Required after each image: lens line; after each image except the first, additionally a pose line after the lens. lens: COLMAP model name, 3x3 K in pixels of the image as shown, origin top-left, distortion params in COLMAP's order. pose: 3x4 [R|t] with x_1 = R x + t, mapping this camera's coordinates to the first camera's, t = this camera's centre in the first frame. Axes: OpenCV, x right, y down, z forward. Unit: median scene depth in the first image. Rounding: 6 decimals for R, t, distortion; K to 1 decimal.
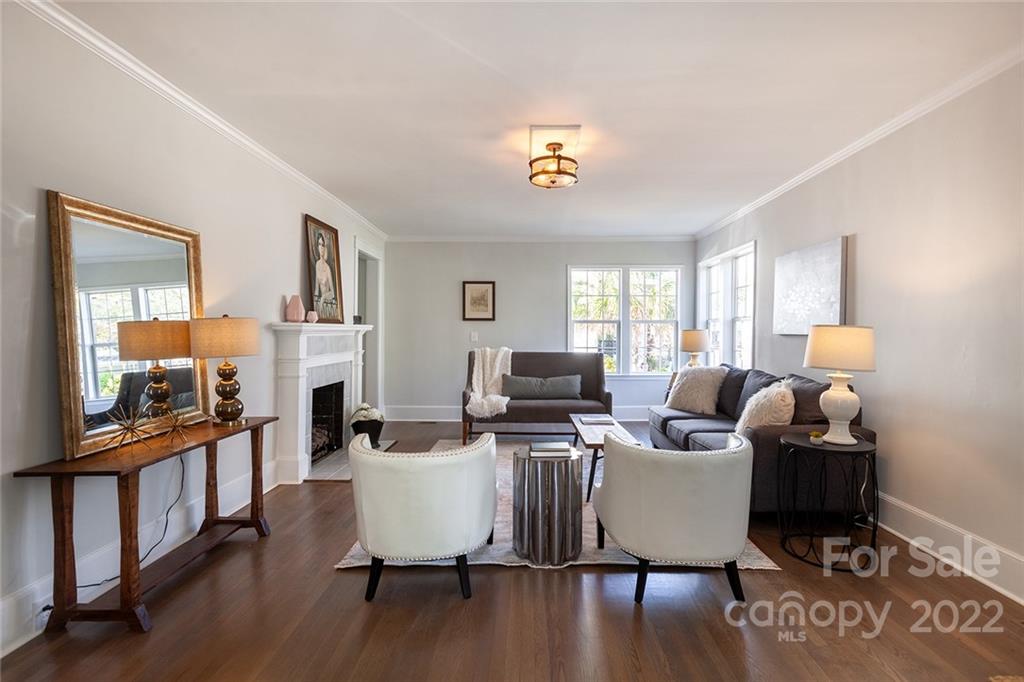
lens RADIAL K [[478.9, 0, 528.2], [0, 478.9, 338.3], [0, 0, 1]] dist [0.000264, 0.000070]
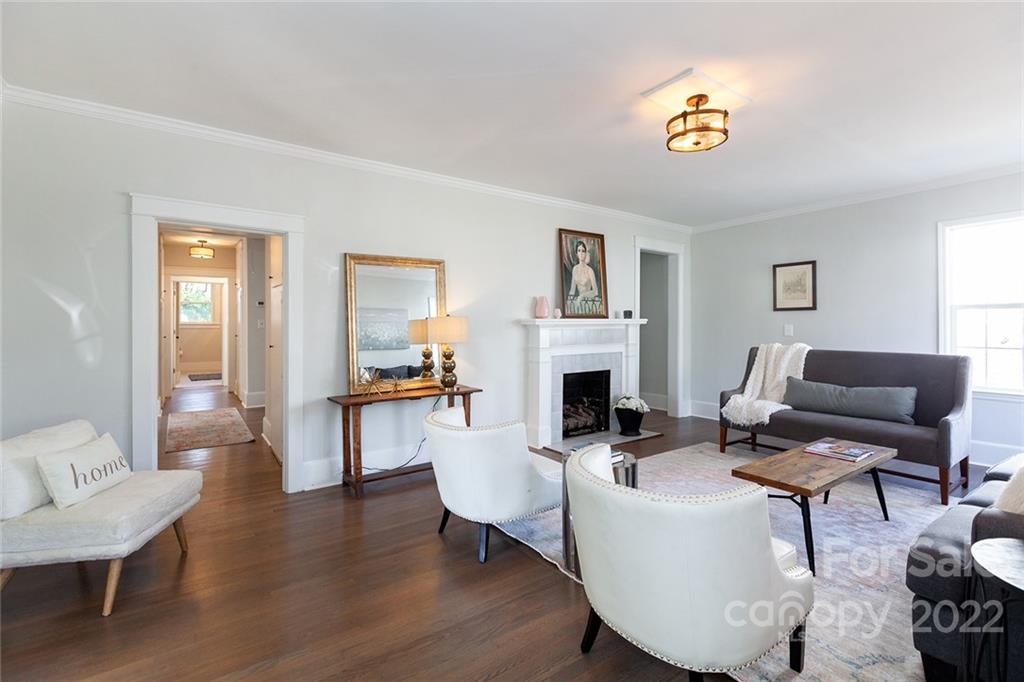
lens RADIAL K [[464.2, 0, 505.9], [0, 464.2, 328.6], [0, 0, 1]] dist [0.002011, 0.000406]
pose [[0.577515, -0.001630, -0.816378, 0.362827], [-0.003674, 0.999983, -0.004595, -0.000851], [0.816372, 0.005654, 0.577499, 0.188745]]
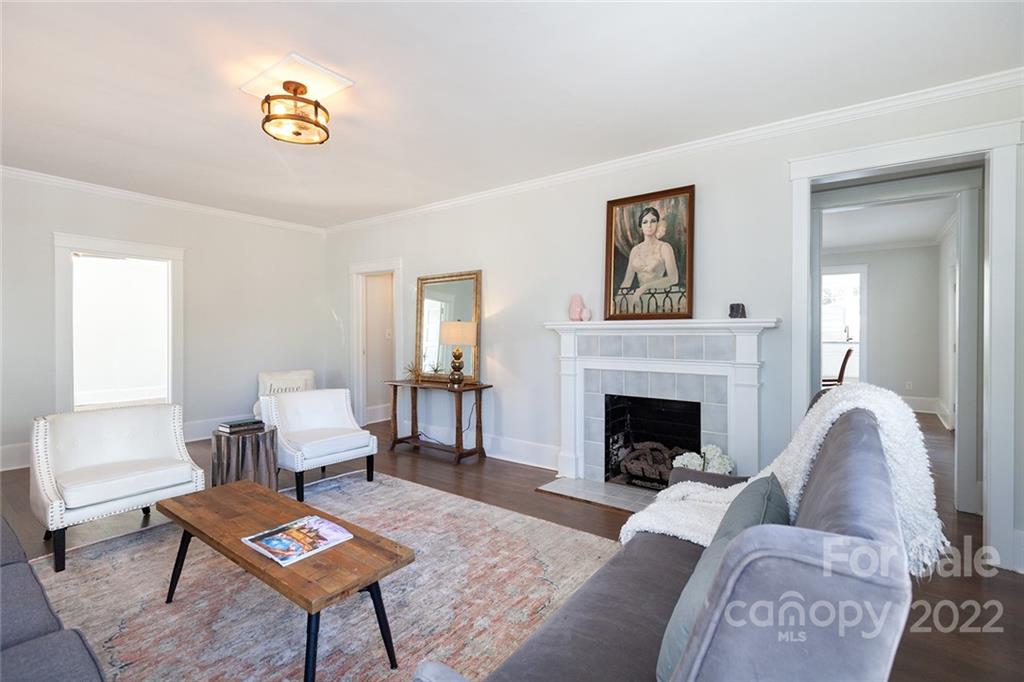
lens RADIAL K [[456.8, 0, 508.8], [0, 456.8, 334.3], [0, 0, 1]] dist [0.000217, 0.000081]
pose [[-0.596070, 0.002218, -0.802929, 0.307353], [-0.012074, 0.999858, 0.011725, -0.012182], [0.802841, 0.016683, -0.595959, 1.202632]]
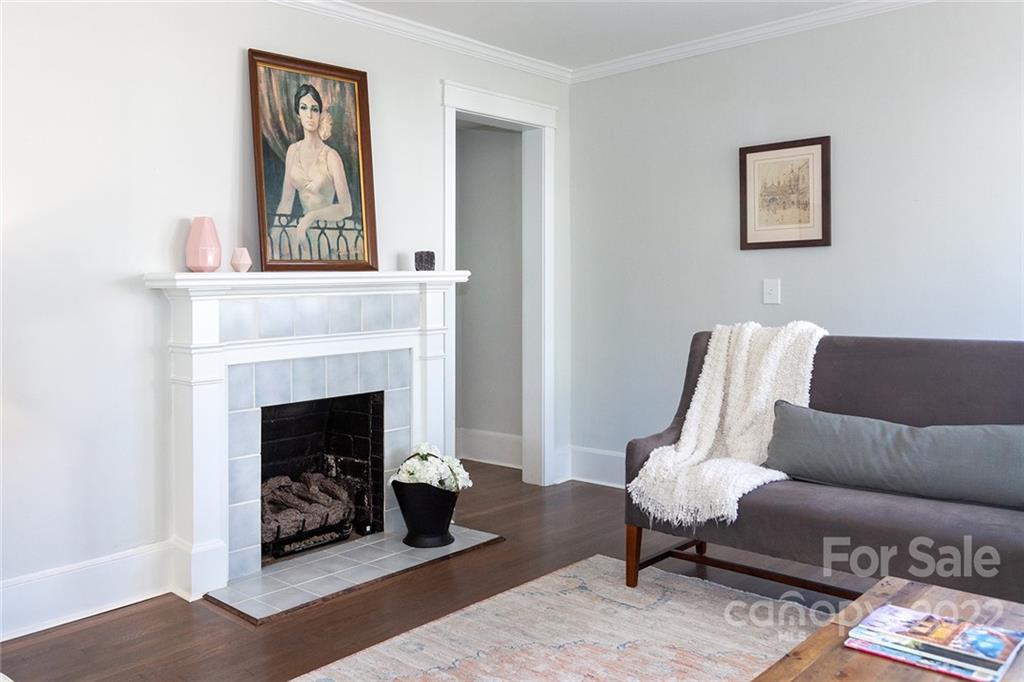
lens RADIAL K [[835.3, 0, 380.6], [0, 835.3, 315.7], [0, 0, 1]] dist [0.001344, -0.004126]
pose [[0.676783, 0.010197, -0.736112, 0.228007], [0.012120, 0.999614, 0.024991, -0.005967], [0.736083, -0.025835, 0.676398, 0.451334]]
